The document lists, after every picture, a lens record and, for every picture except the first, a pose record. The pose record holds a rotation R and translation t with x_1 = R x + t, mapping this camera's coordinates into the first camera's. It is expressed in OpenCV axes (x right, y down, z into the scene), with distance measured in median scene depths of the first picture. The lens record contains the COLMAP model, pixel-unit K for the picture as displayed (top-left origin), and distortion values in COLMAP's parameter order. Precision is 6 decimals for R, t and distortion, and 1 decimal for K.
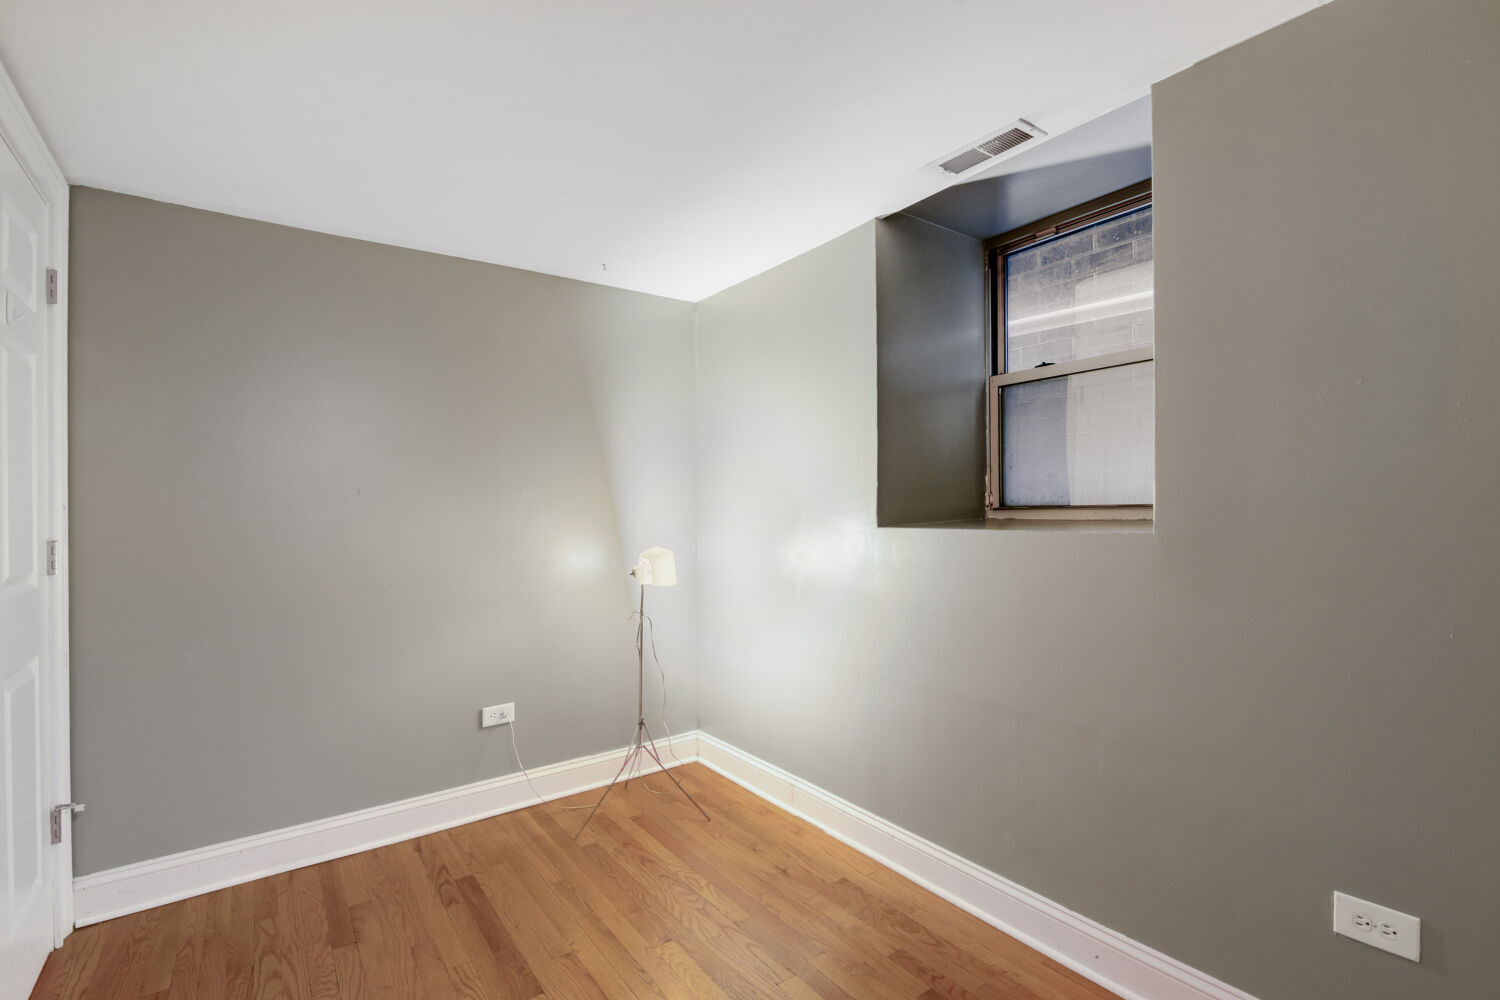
lens RADIAL K [[674.3, 0, 750.0], [0, 674.3, 500.0], [0, 0, 1]] dist [-0.000624, -0.000611]
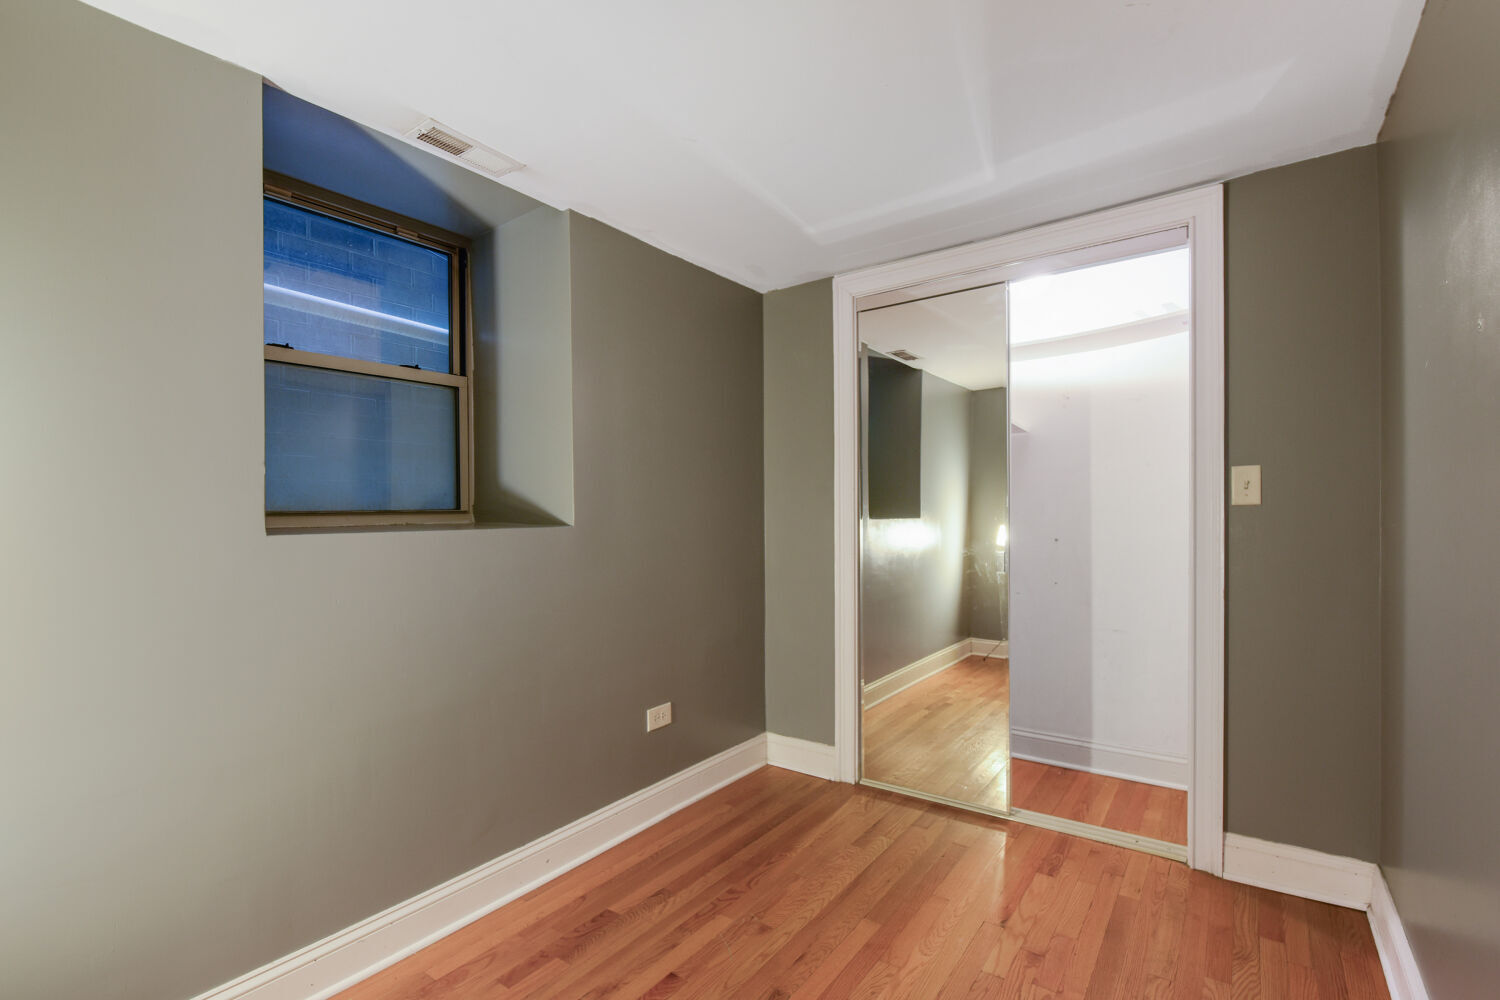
lens RADIAL K [[685.2, 0, 774.0], [0, 685.2, 535.7], [0, 0, 1]] dist [-0.001583, -0.010353]
pose [[-0.327146, -0.004419, 0.944963, -0.795011], [0.014029, 0.999856, 0.009533, 0.053959], [-0.944870, 0.016376, -0.327037, 0.952356]]
